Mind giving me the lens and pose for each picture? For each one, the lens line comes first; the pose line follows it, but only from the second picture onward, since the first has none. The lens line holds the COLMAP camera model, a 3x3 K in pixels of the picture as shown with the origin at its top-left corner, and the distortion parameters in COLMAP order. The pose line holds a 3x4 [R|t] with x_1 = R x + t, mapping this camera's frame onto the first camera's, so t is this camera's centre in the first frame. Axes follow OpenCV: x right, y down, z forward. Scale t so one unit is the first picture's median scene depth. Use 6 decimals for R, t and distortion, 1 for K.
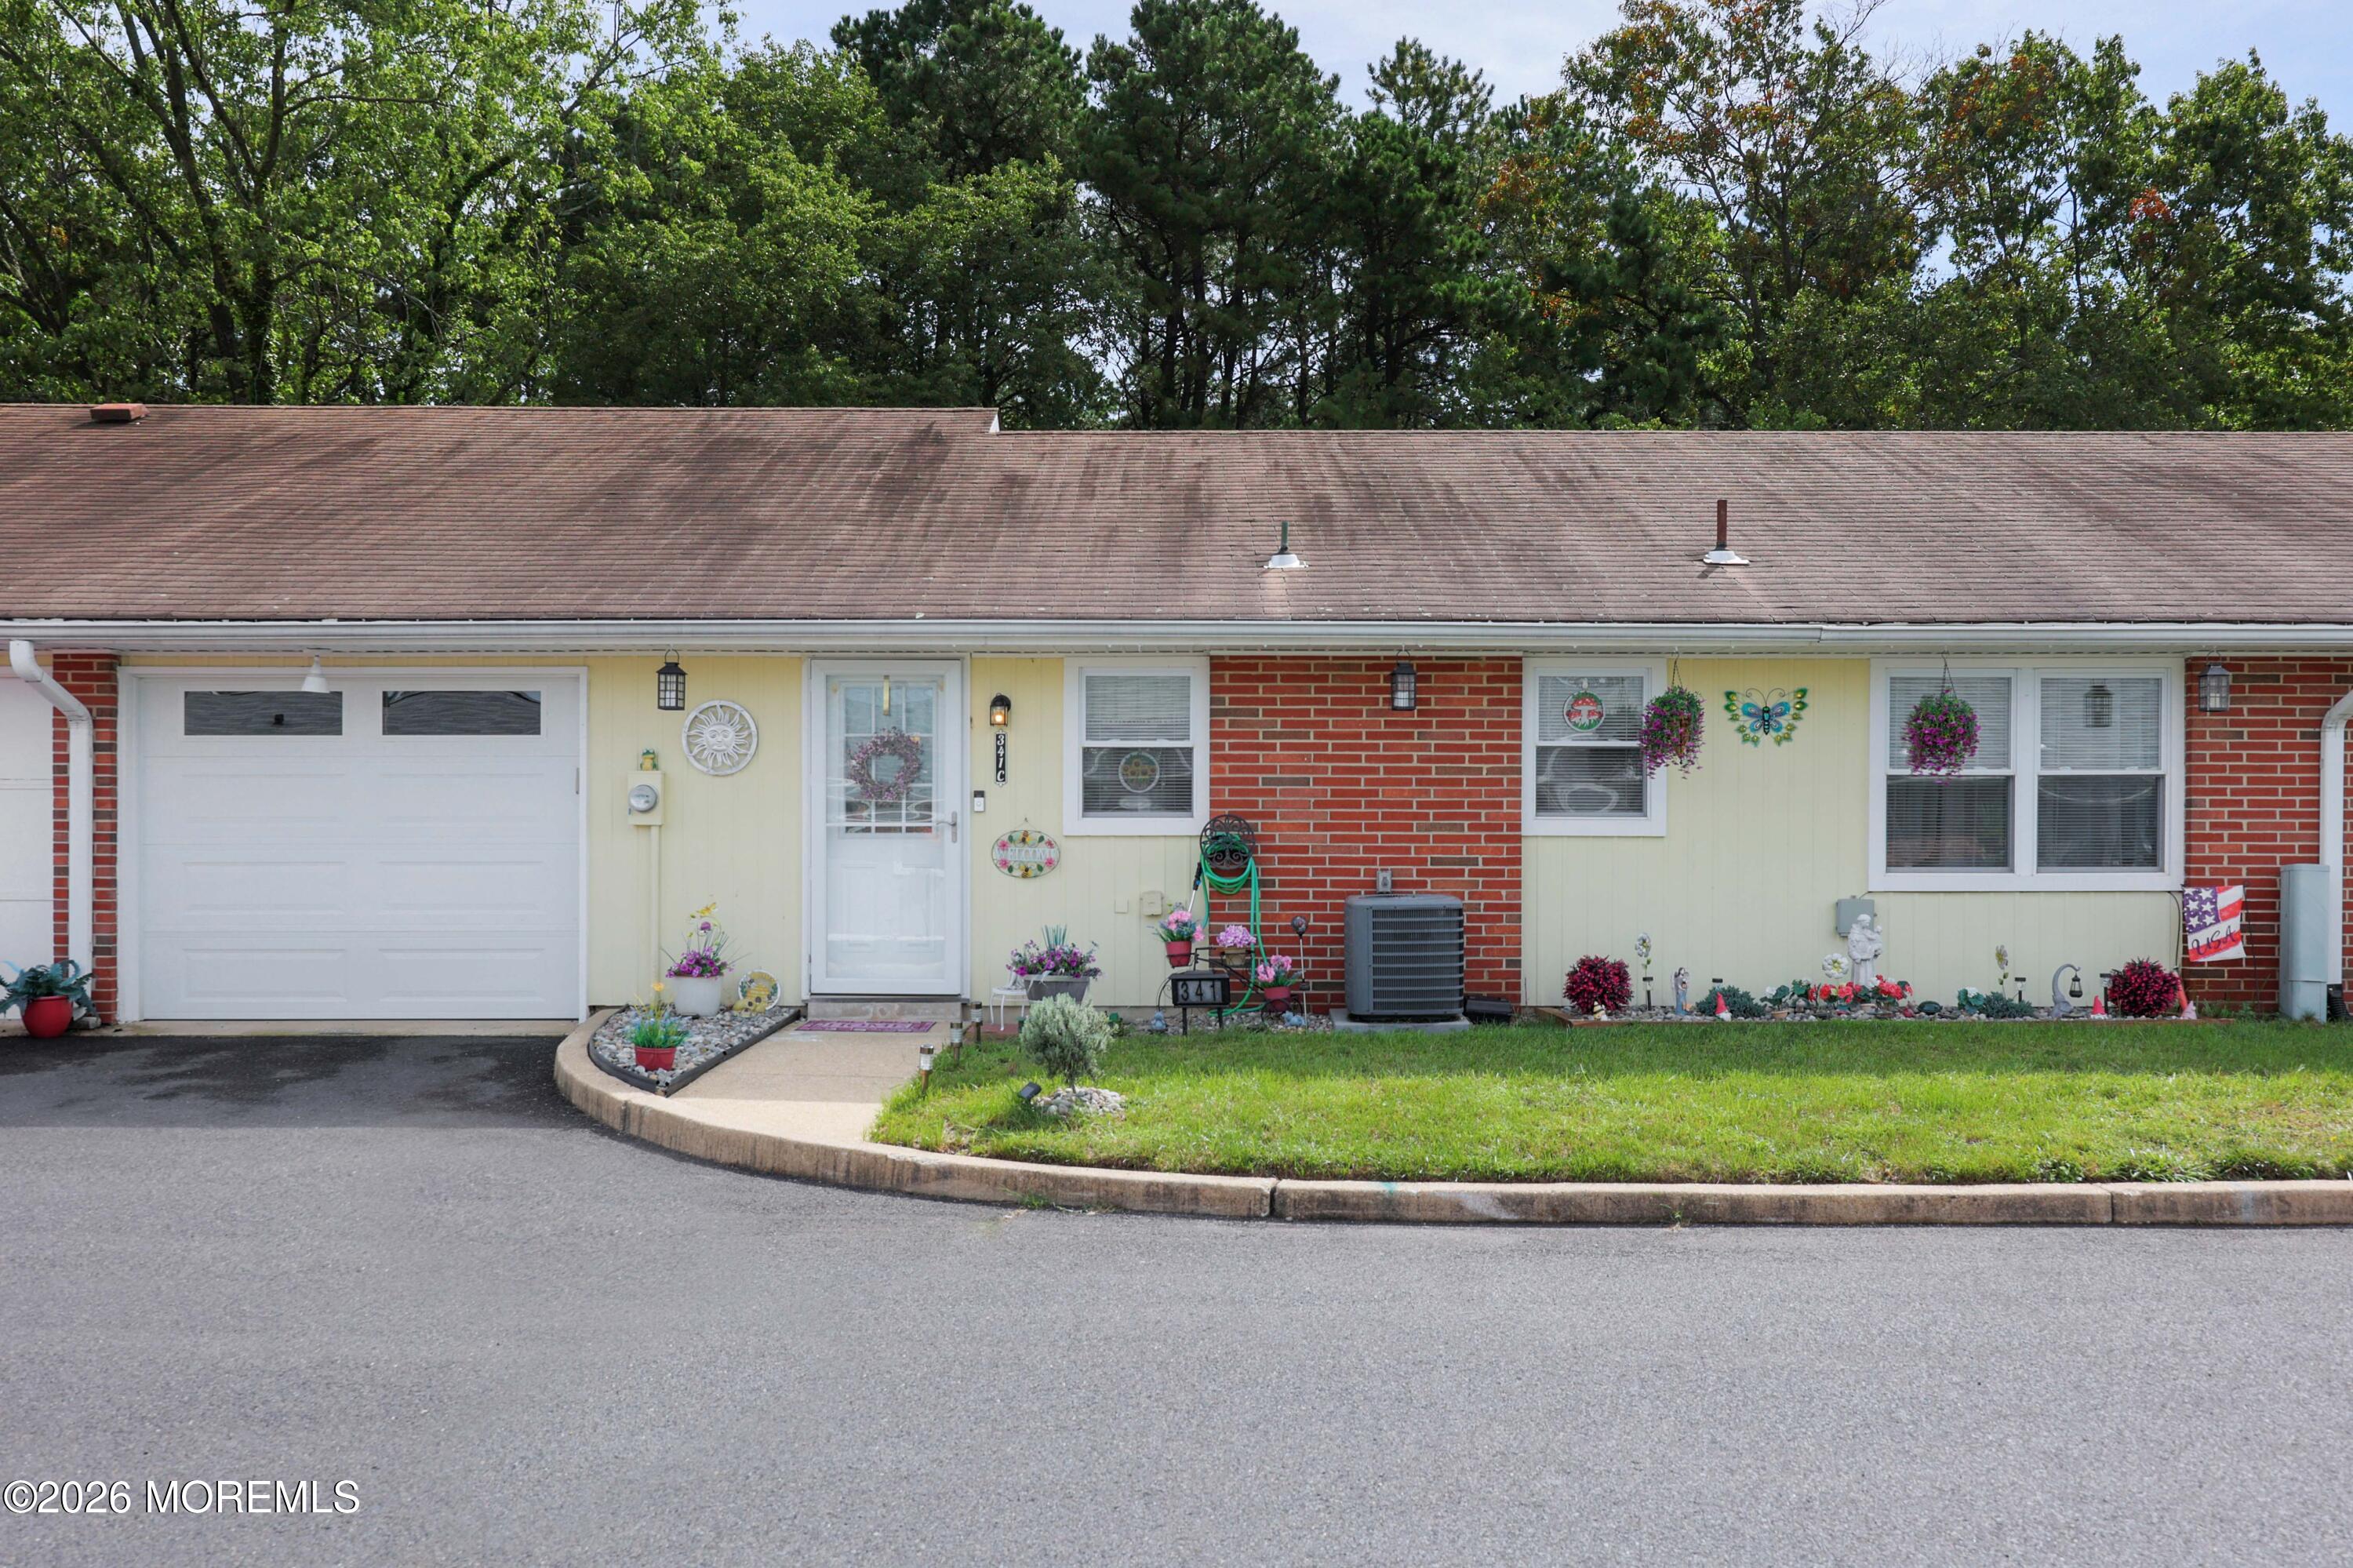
lens RADIAL K [[3268.1, 0, 1176.5], [0, 3268.1, 784.0], [0, 0, 1]] dist [0.022563, -0.002662]
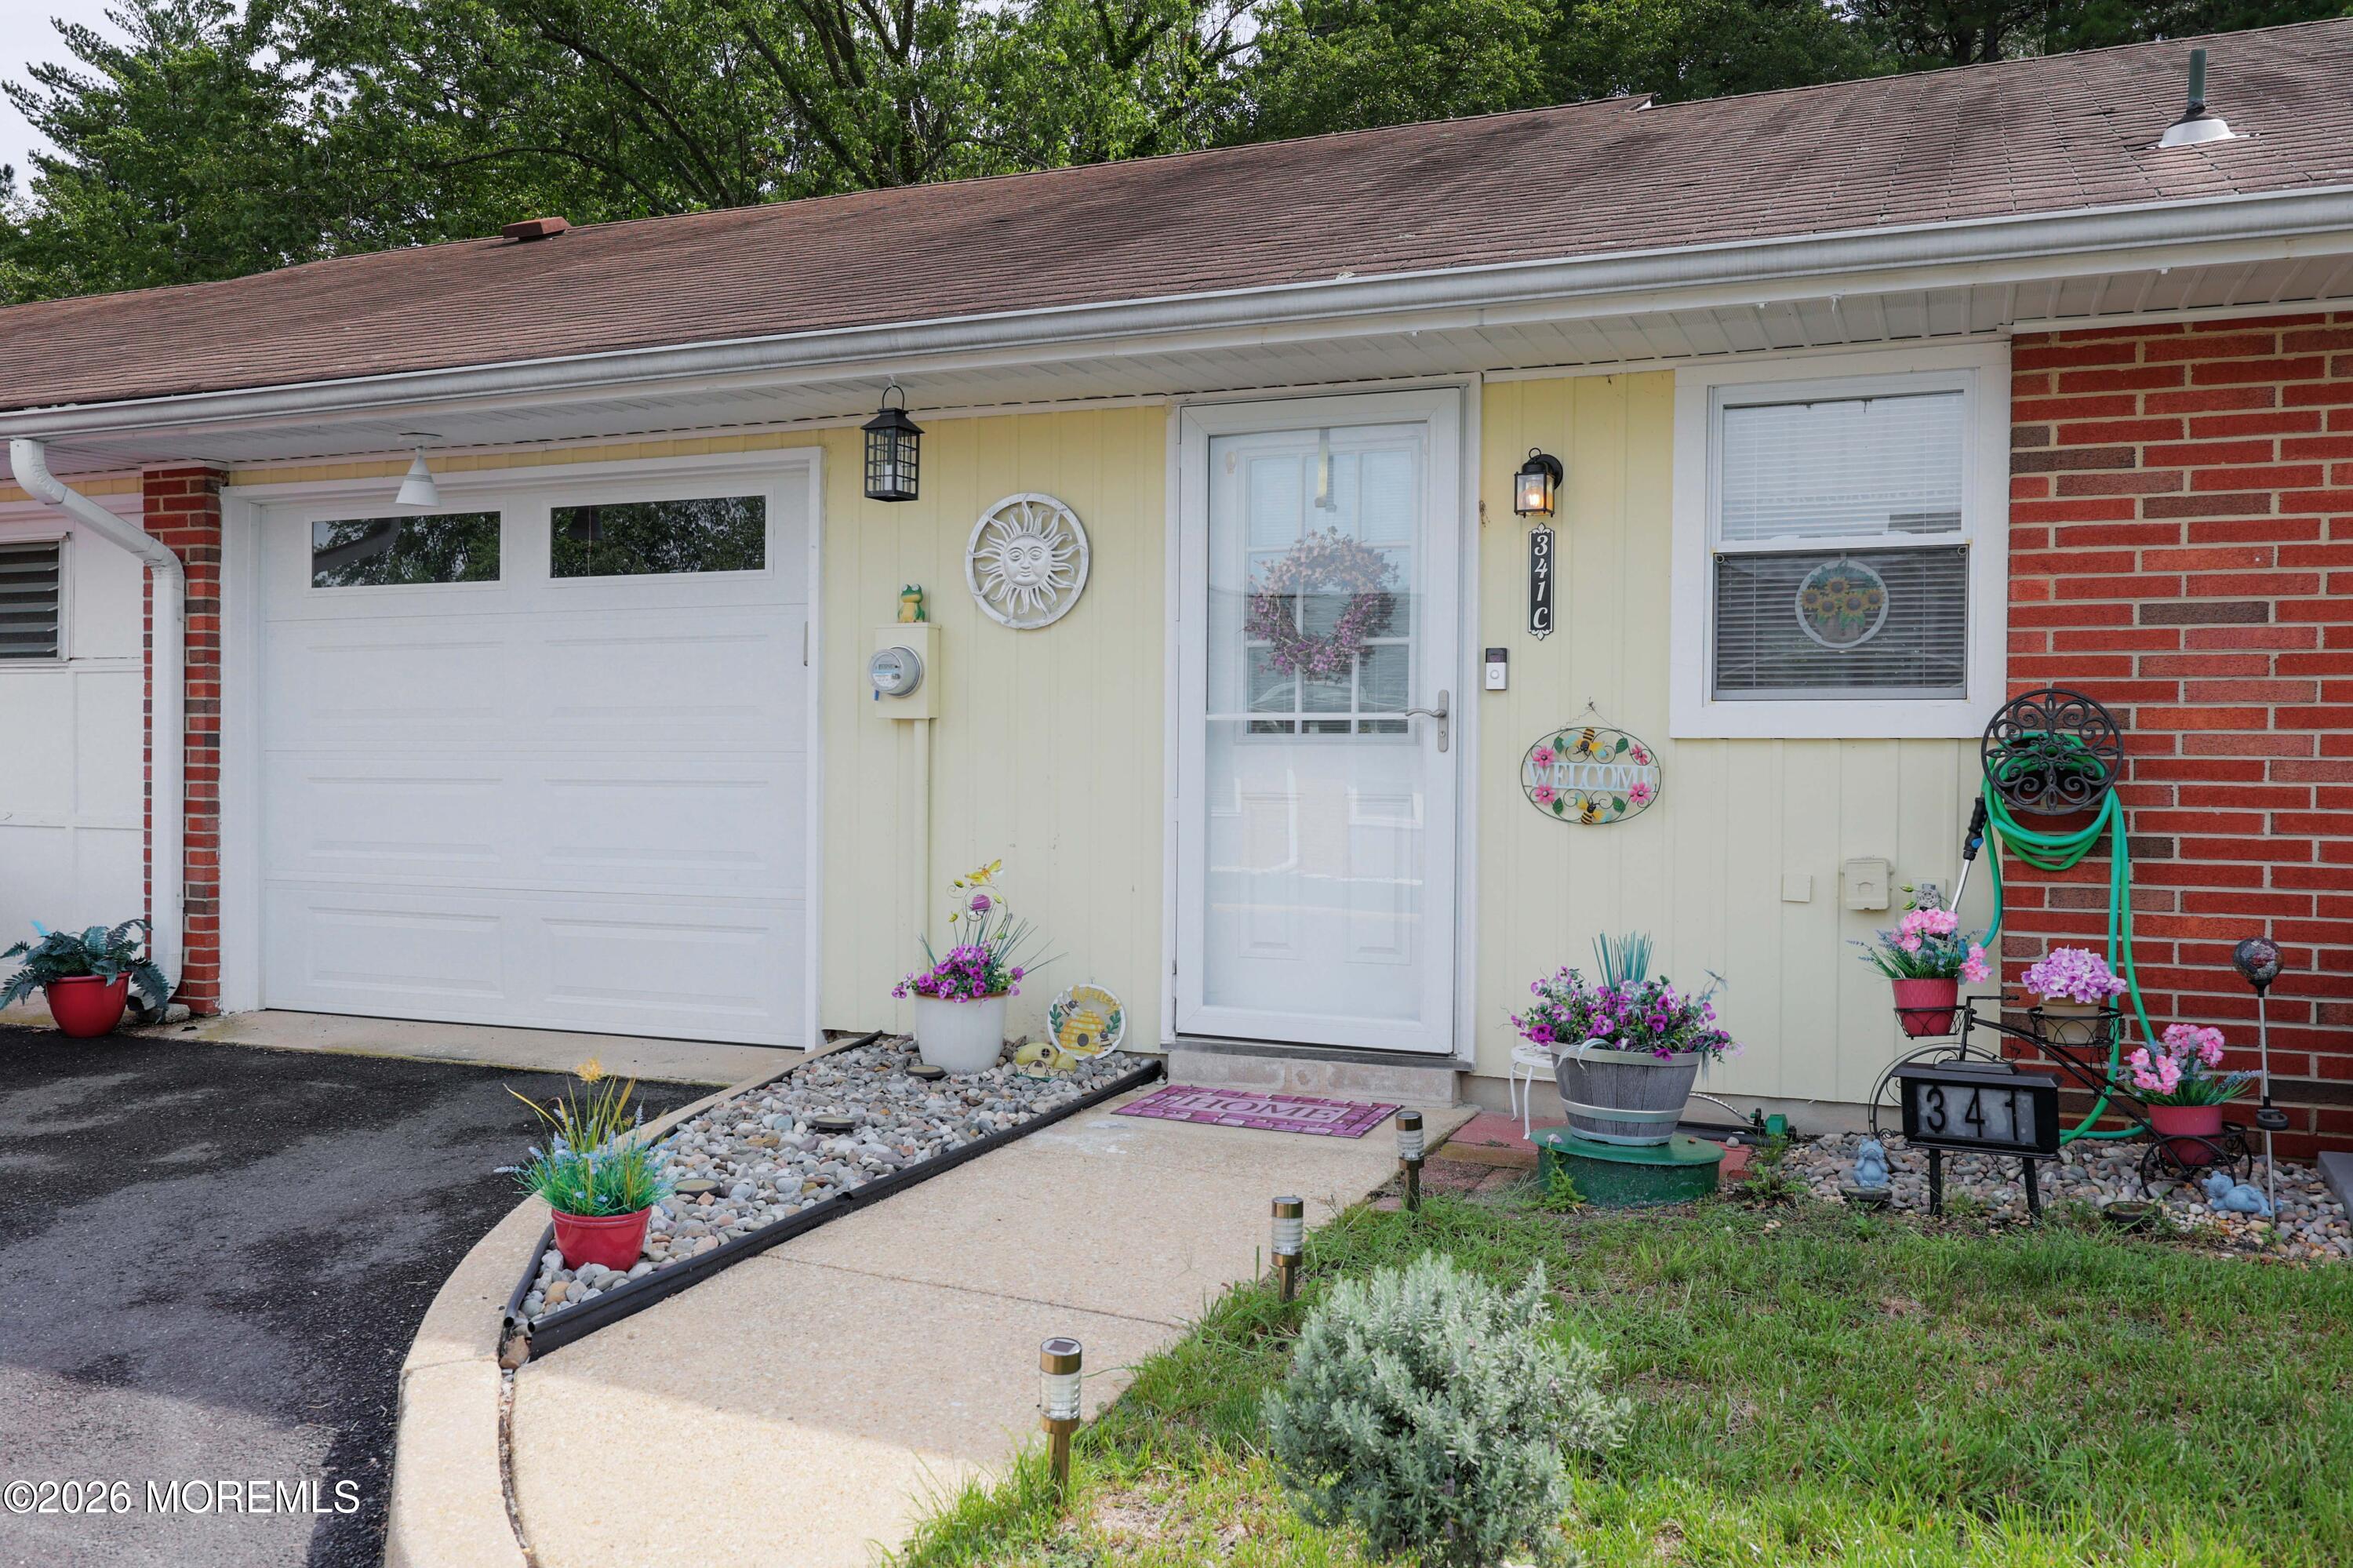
lens RADIAL K [[2208.1, 0, 960.0], [0, 2208.1, 783.2], [0, 0, 1]] dist [0.006128, 0.001249]
pose [[0.908760, 0.009959, -0.417199, 0.006329], [-0.000214, 0.999726, 0.023399, 0.014912], [0.417318, -0.021175, 0.908514, 0.665045]]
